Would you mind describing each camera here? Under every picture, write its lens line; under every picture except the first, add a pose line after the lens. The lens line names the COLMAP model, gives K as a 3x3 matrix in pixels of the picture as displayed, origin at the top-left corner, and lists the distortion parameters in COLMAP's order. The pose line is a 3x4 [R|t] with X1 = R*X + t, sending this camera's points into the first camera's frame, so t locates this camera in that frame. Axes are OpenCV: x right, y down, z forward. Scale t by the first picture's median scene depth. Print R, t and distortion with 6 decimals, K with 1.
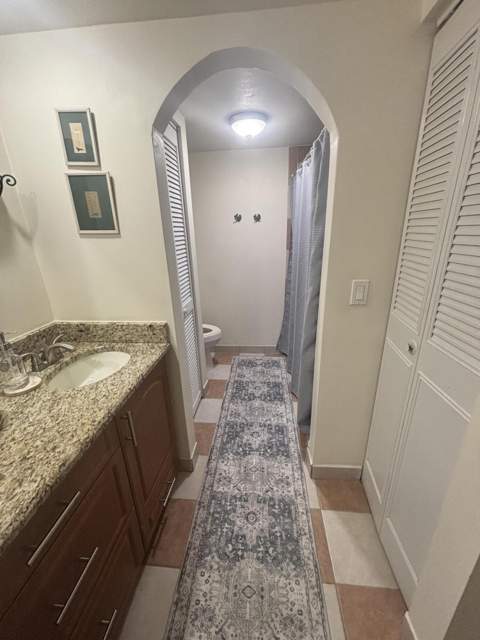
lens RADIAL K [[257.2, 0, 241.8], [0, 257.2, 318.0], [0, 0, 1]] dist [-0.001006, 0.001006]
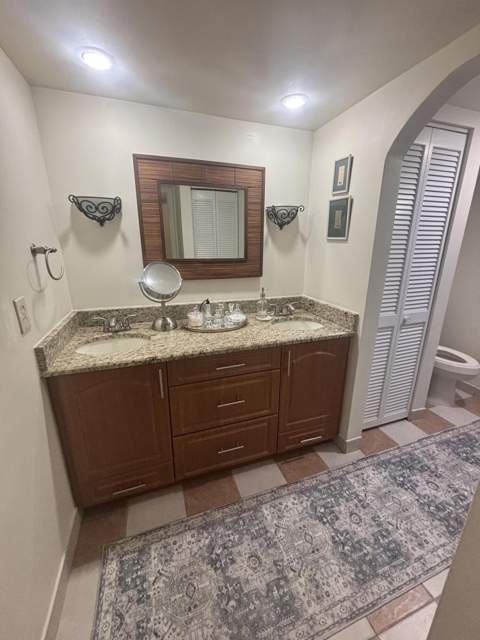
lens RADIAL K [[257.2, 0, 239.4], [0, 257.2, 318.2], [0, 0, 1]] dist [-0.001006, 0.001006]
pose [[0.407276, 0.280381, -0.869202, 0.548795], [-0.304590, 0.938923, 0.160151, 0.012165], [0.861017, 0.199525, 0.467802, -0.030041]]
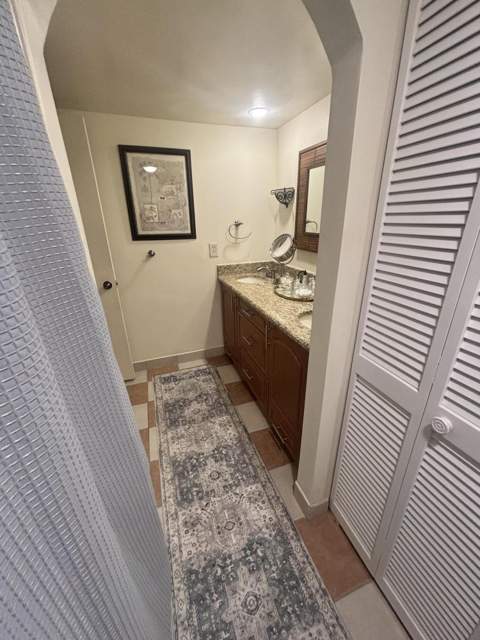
lens RADIAL K [[257.2, 0, 239.7], [0, 257.2, 316.5], [0, 0, 1]] dist [-0.001006, 0.001006]
pose [[-0.909430, 0.190925, -0.369439, 0.241583], [-0.091876, 0.774181, 0.626261, -0.524158], [0.405582, 0.603483, -0.686521, 1.498739]]
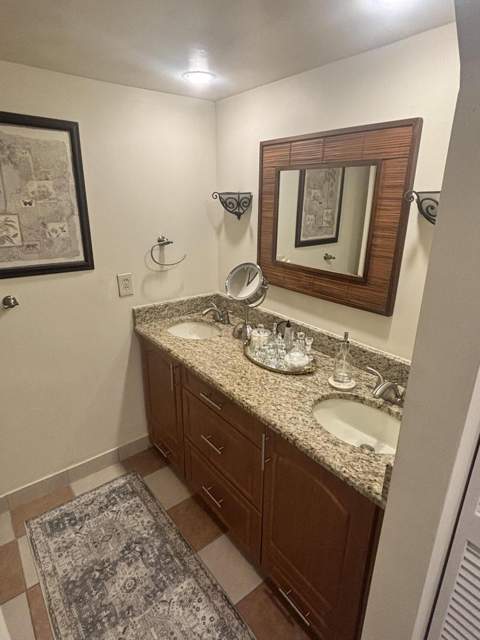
lens RADIAL K [[363.2, 0, 237.0], [0, 363.2, 317.1], [0, 0, 1]] dist [0.010895, 0.009210]
pose [[-0.733024, 0.243036, -0.635302, 0.320579], [-0.203680, 0.812707, 0.545913, -0.564786], [0.648991, 0.529566, -0.546233, 1.083162]]
